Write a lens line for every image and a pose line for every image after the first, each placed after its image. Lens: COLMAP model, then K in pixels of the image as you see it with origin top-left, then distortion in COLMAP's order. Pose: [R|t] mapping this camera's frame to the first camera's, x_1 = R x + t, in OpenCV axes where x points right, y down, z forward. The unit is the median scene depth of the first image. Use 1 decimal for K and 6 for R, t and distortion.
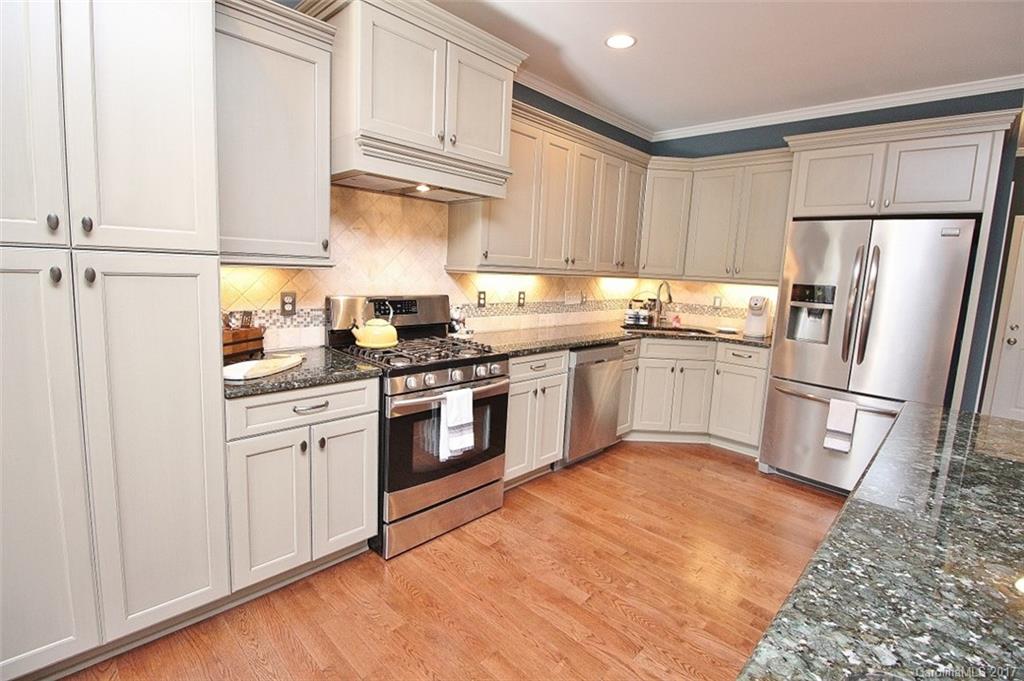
lens RADIAL K [[472.6, 0, 510.2], [0, 472.6, 329.6], [0, 0, 1]] dist [-0.007268, -0.009743]
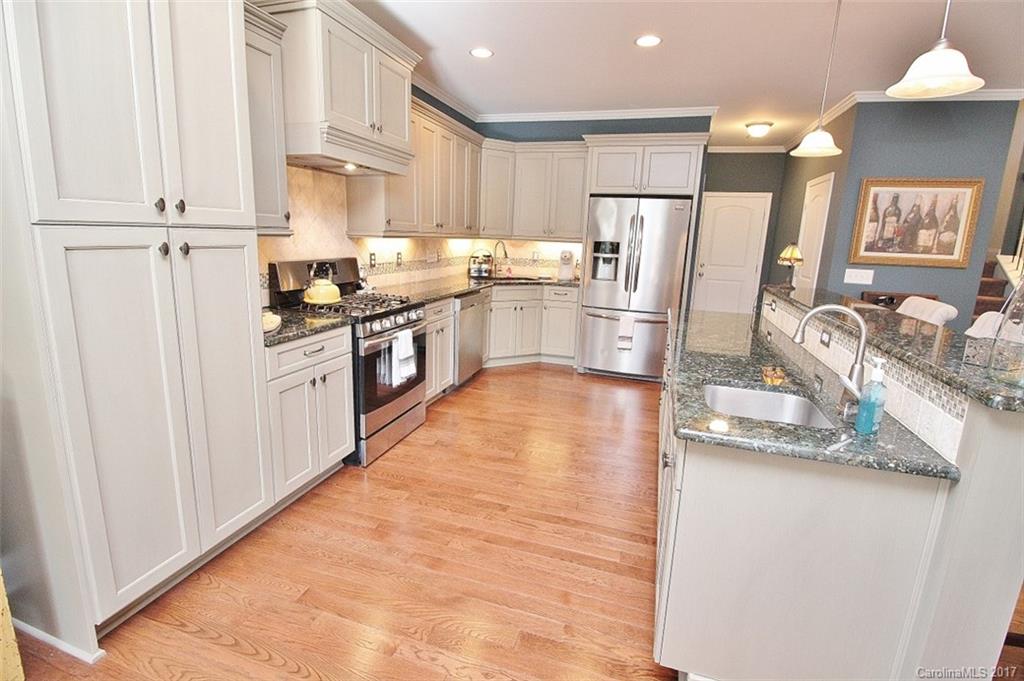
lens RADIAL K [[472.6, 0, 514.2], [0, 472.6, 332.6], [0, 0, 1]] dist [-0.007268, -0.009743]
pose [[0.888508, -0.107896, 0.445995, -0.332132], [0.066071, 0.991916, 0.108341, 0.010952], [-0.454079, -0.066795, 0.888454, -0.226305]]
